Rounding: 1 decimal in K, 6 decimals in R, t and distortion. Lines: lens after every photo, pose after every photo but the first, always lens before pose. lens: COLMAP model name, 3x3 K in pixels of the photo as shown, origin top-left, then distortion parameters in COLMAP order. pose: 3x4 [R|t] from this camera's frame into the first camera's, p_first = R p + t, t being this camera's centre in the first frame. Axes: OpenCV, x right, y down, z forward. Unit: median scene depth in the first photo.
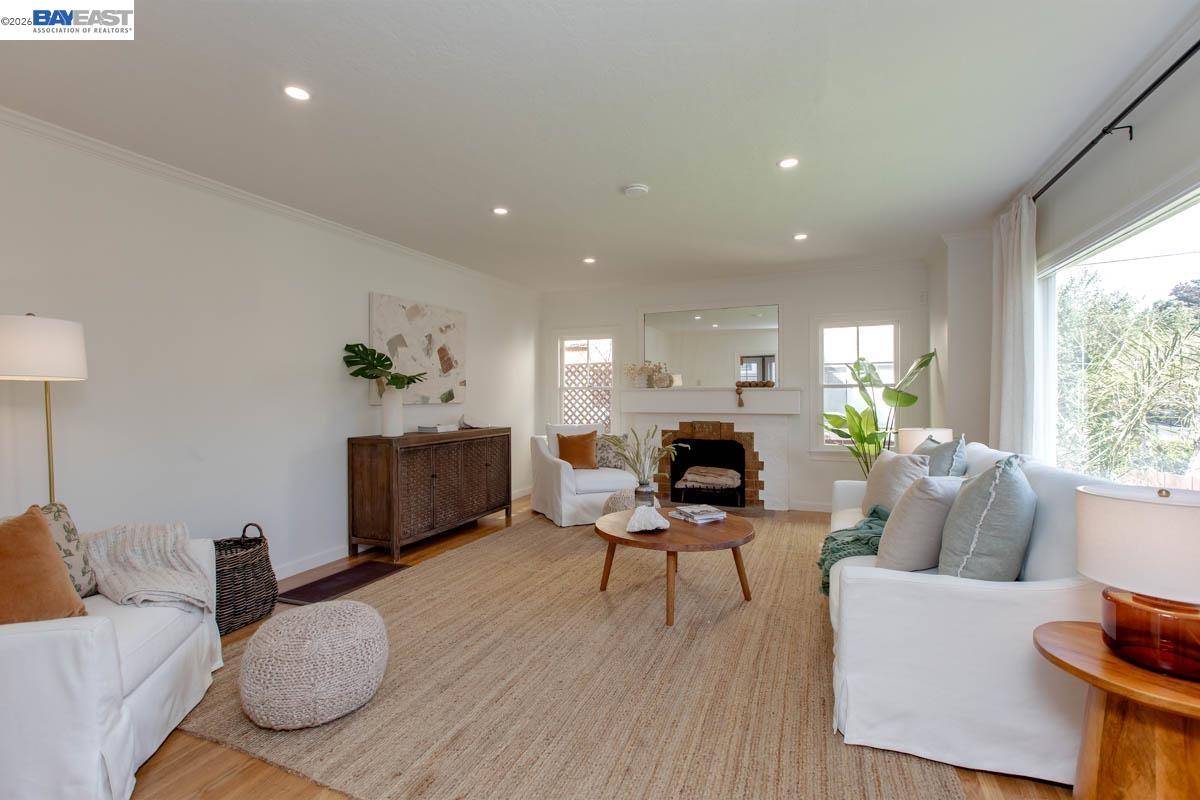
lens RADIAL K [[550.4, 0, 620.0], [0, 550.4, 384.4], [0, 0, 1]] dist [-0.000260, -0.000097]
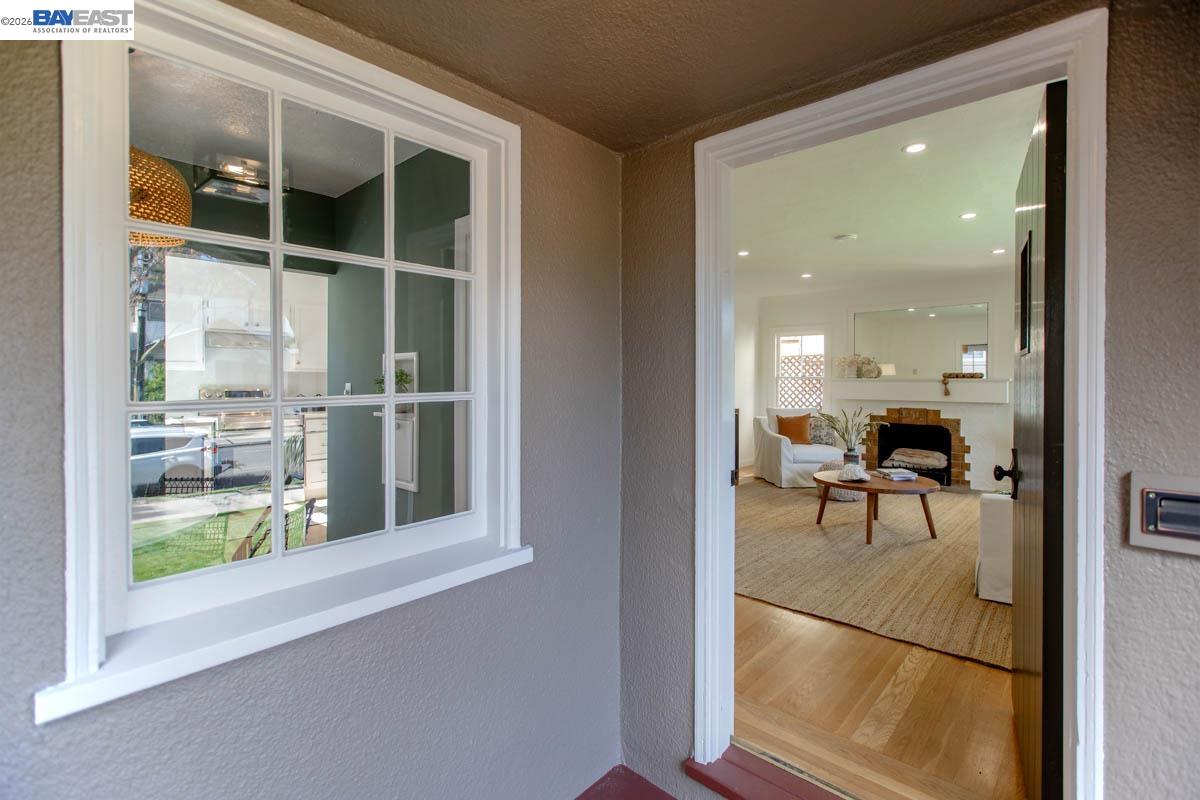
lens RADIAL K [[550.4, 0, 620.0], [0, 550.4, 384.4], [0, 0, 1]] dist [-0.000260, -0.000097]
pose [[0.935397, 0.010284, -0.353449, -0.006939], [-0.001857, 0.999706, 0.024174, -0.007800], [0.353594, -0.021956, 0.935141, -0.274489]]
